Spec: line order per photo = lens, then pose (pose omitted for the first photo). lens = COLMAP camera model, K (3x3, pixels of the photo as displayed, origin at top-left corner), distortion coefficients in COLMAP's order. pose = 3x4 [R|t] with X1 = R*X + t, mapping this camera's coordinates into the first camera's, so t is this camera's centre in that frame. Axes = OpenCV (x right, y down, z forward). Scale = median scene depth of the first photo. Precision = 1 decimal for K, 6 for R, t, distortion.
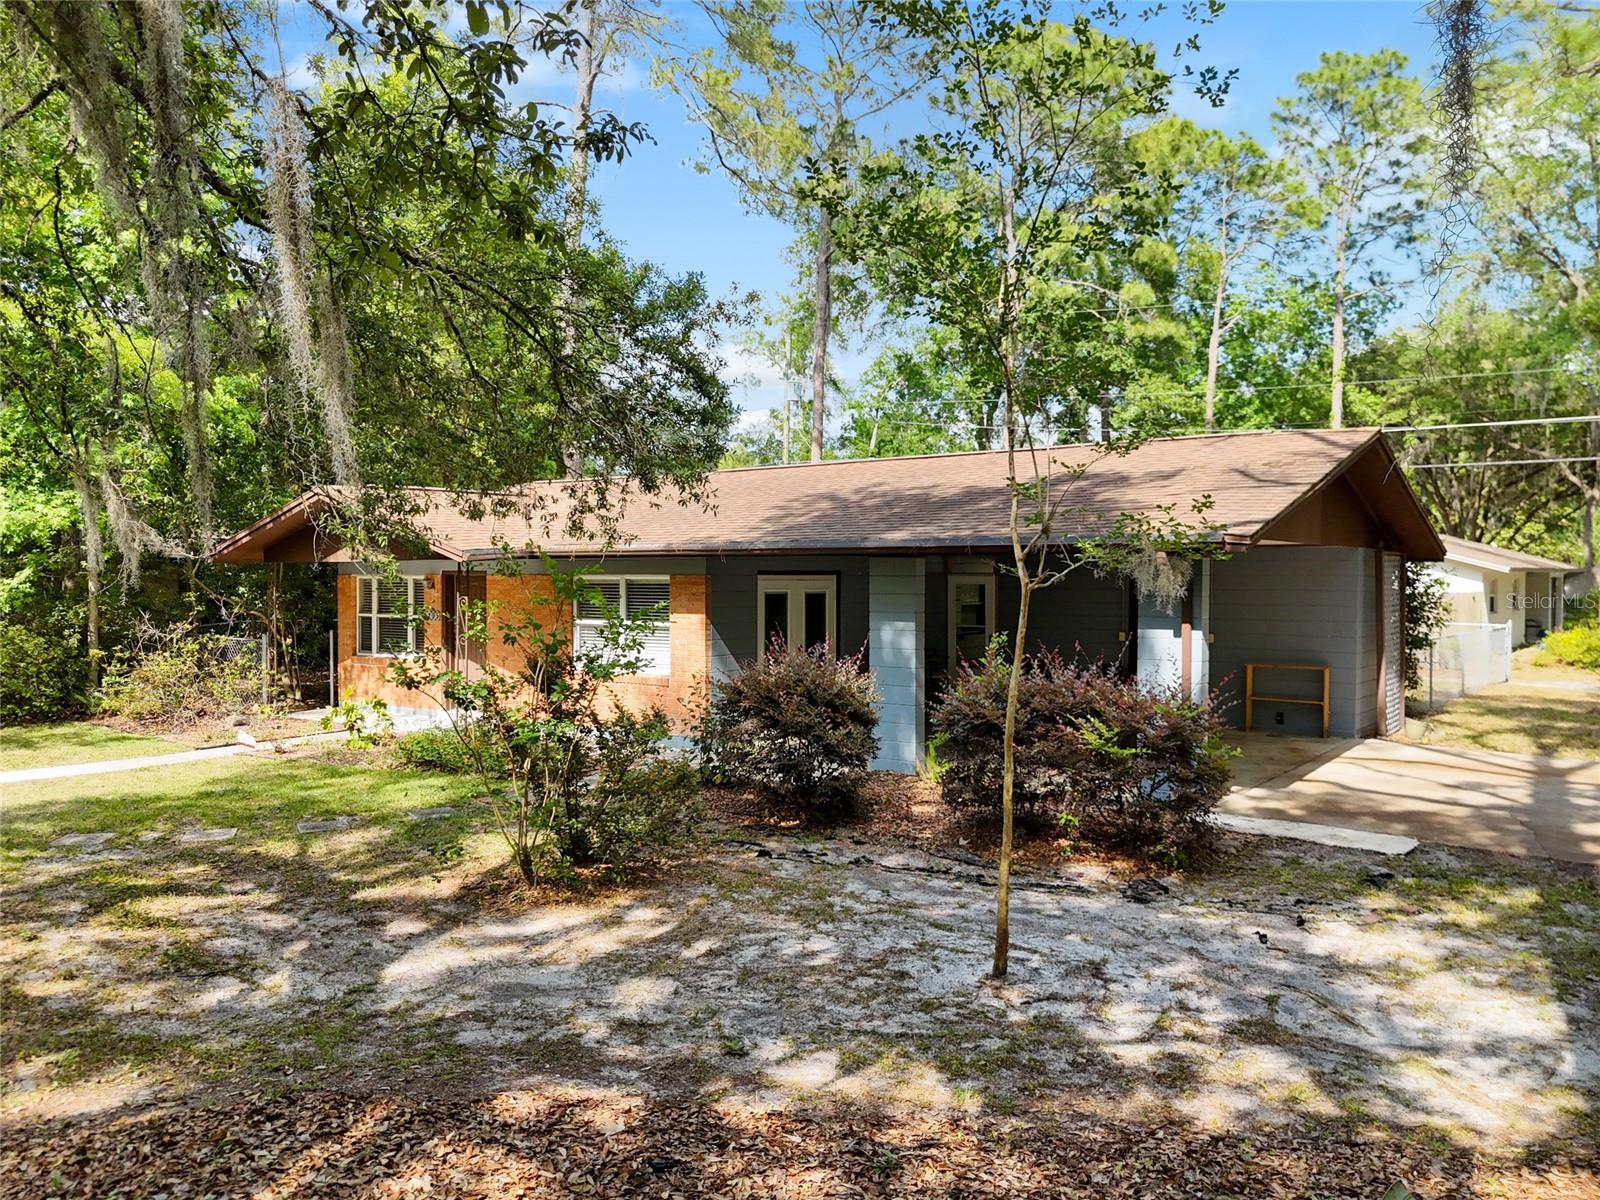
lens RADIAL K [[1252.8, 0, 800.0], [0, 1252.8, 600.0], [0, 0, 1]] dist [0.006925, -0.004758]
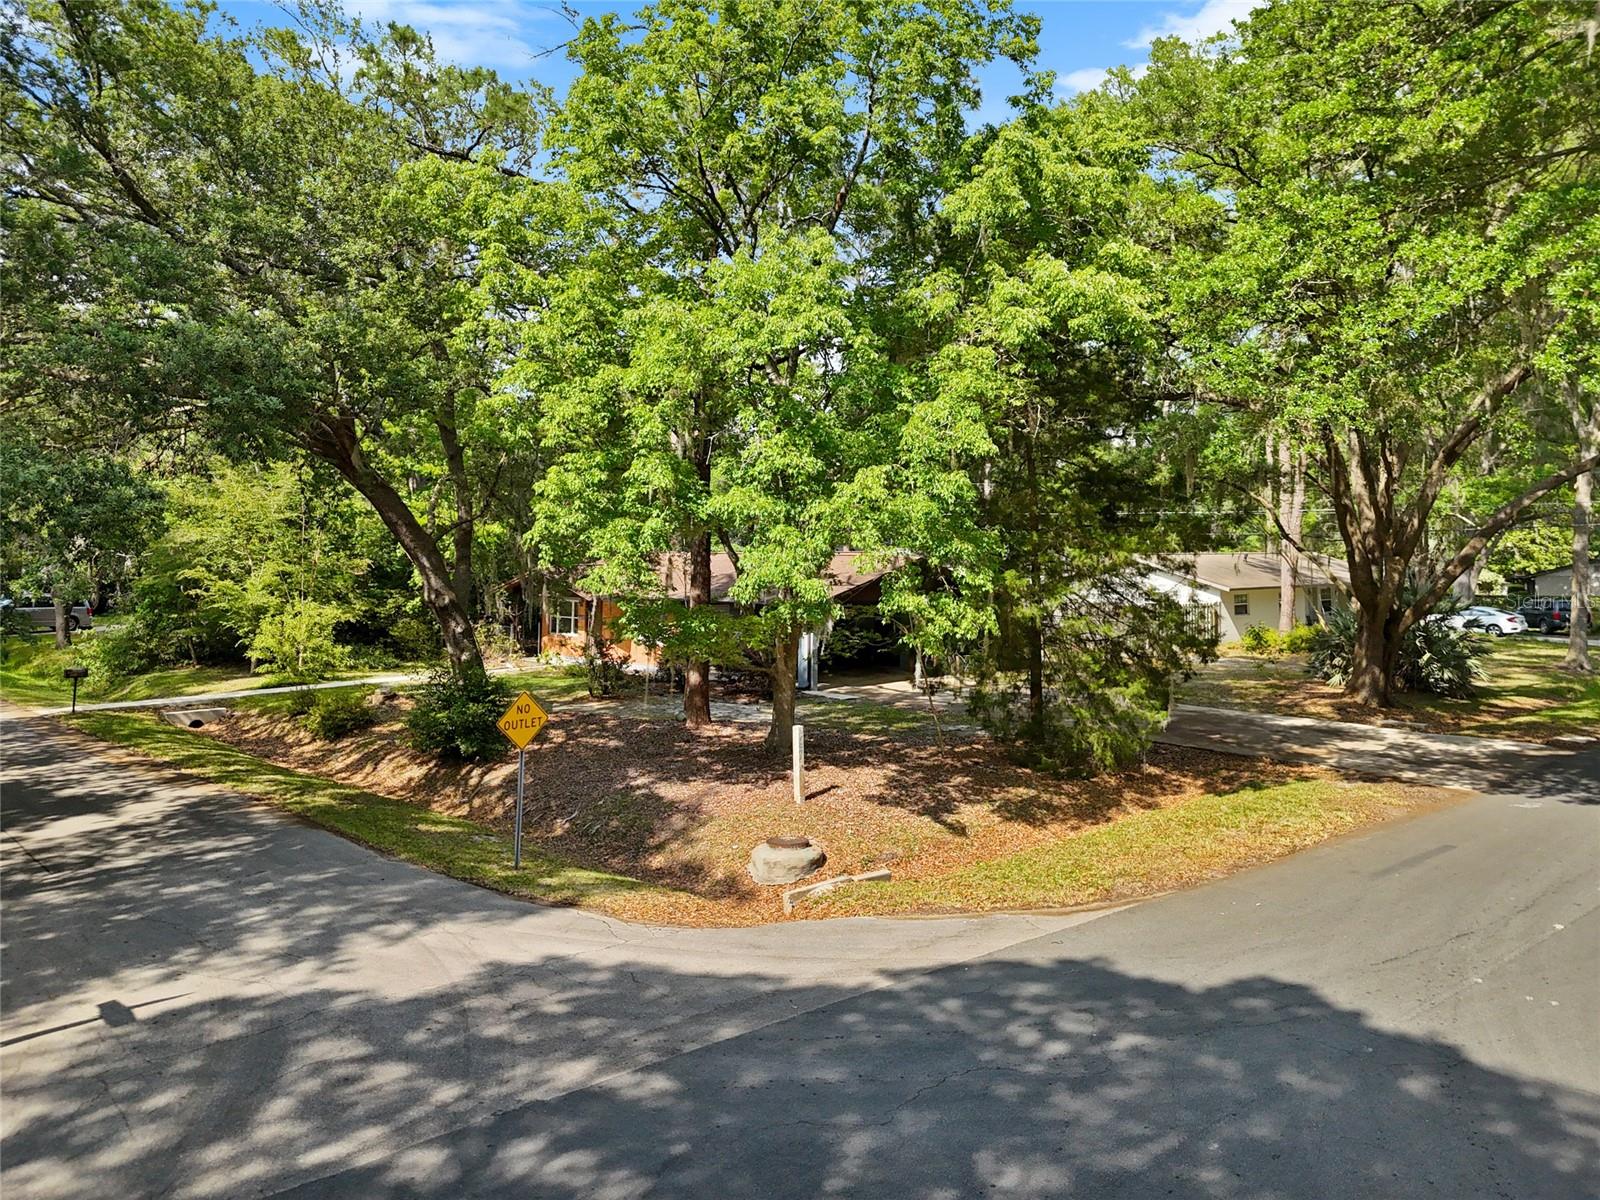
lens RADIAL K [[1252.8, 0, 800.0], [0, 1252.8, 600.0], [0, 0, 1]] dist [0.006925, -0.004758]
pose [[0.984252, 0.014101, -0.176205, 0.722233], [-0.009363, 0.999573, 0.027689, -0.122636], [0.176520, -0.025604, 0.983964, -1.709841]]
